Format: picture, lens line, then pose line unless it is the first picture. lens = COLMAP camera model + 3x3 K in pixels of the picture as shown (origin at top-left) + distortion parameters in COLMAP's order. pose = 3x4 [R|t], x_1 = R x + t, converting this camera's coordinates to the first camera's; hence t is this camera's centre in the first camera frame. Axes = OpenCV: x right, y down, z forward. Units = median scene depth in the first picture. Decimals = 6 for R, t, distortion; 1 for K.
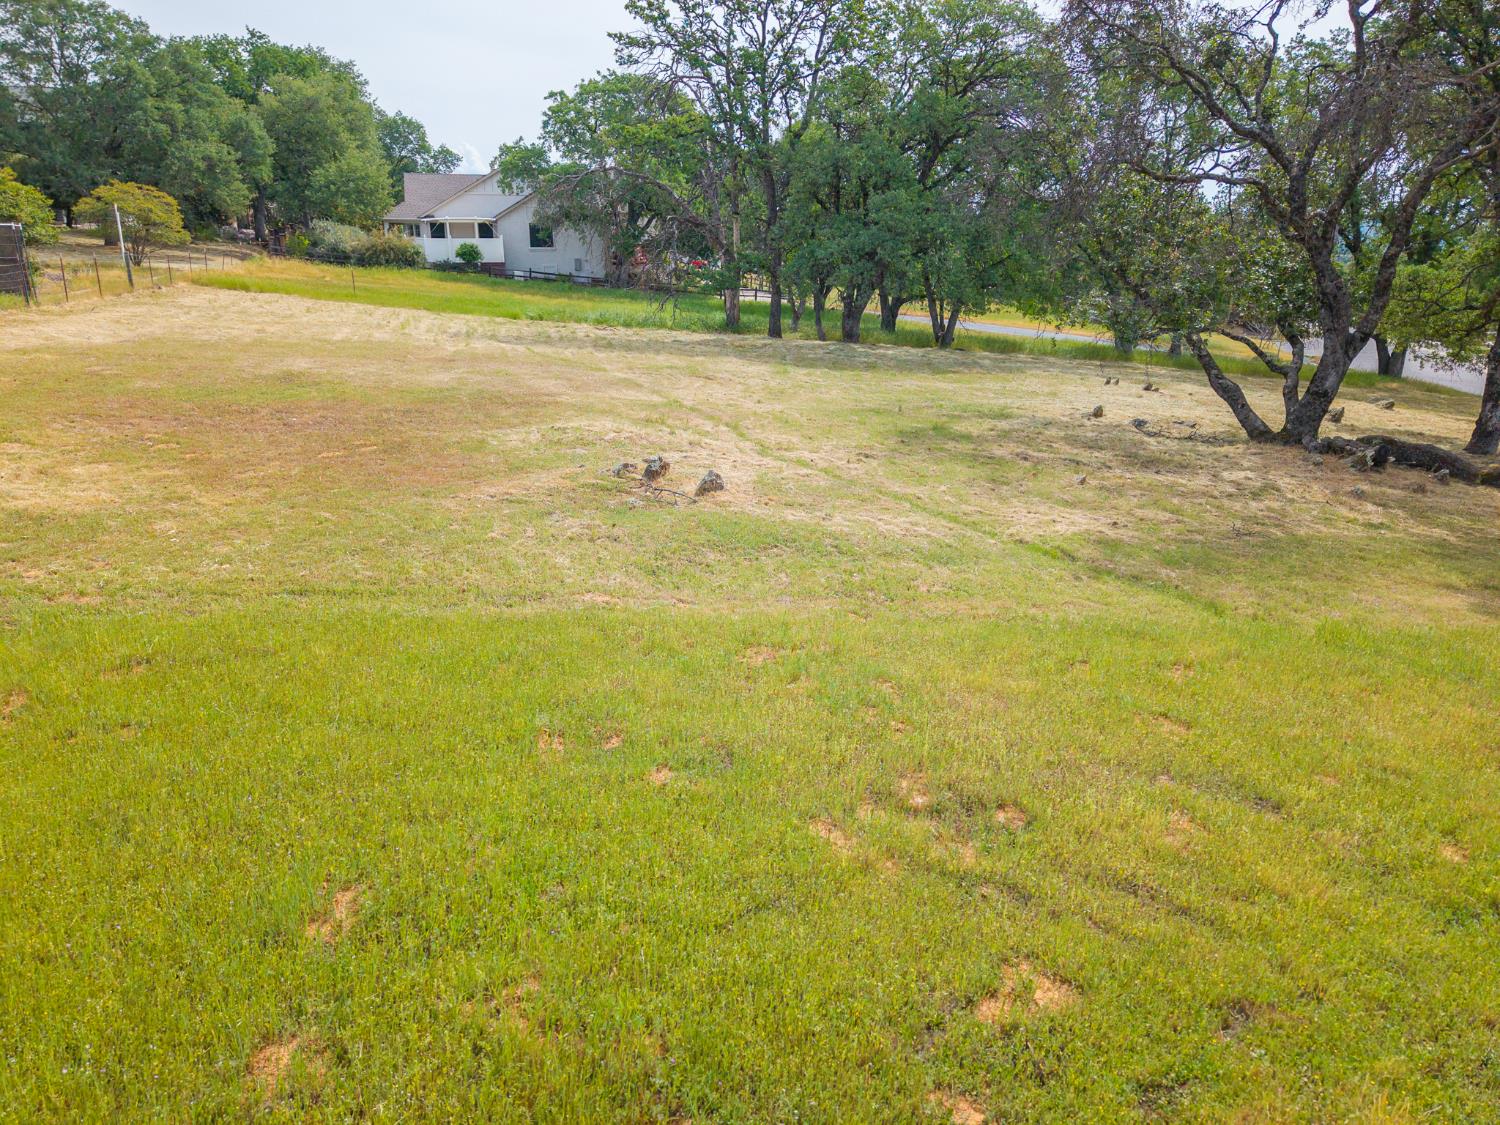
lens RADIAL K [[1006.1, 0, 749.3], [0, 1006.1, 567.5], [0, 0, 1]] dist [0.031904, -0.026736]
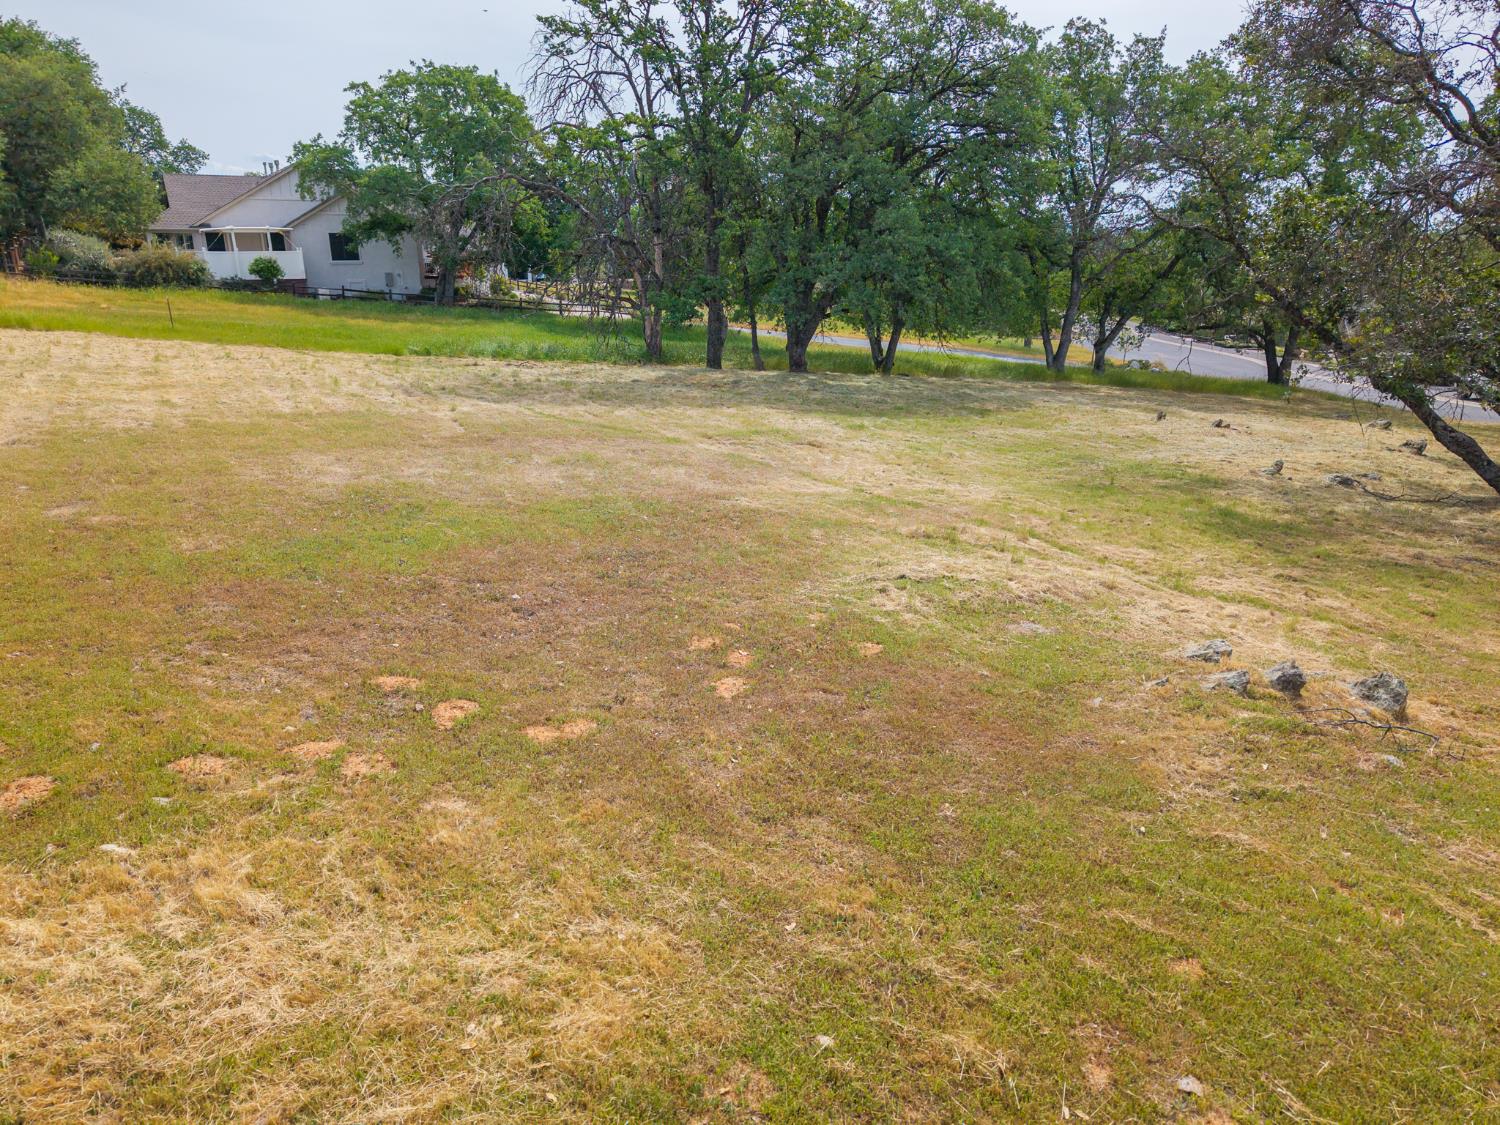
lens RADIAL K [[1006.1, 0, 749.3], [0, 1006.1, 567.5], [0, 0, 1]] dist [0.031904, -0.026736]
pose [[0.969310, -0.078244, 0.233060, -0.100435], [0.078709, 0.996871, 0.007319, -0.034661], [-0.232903, 0.011250, 0.972435, 0.078369]]
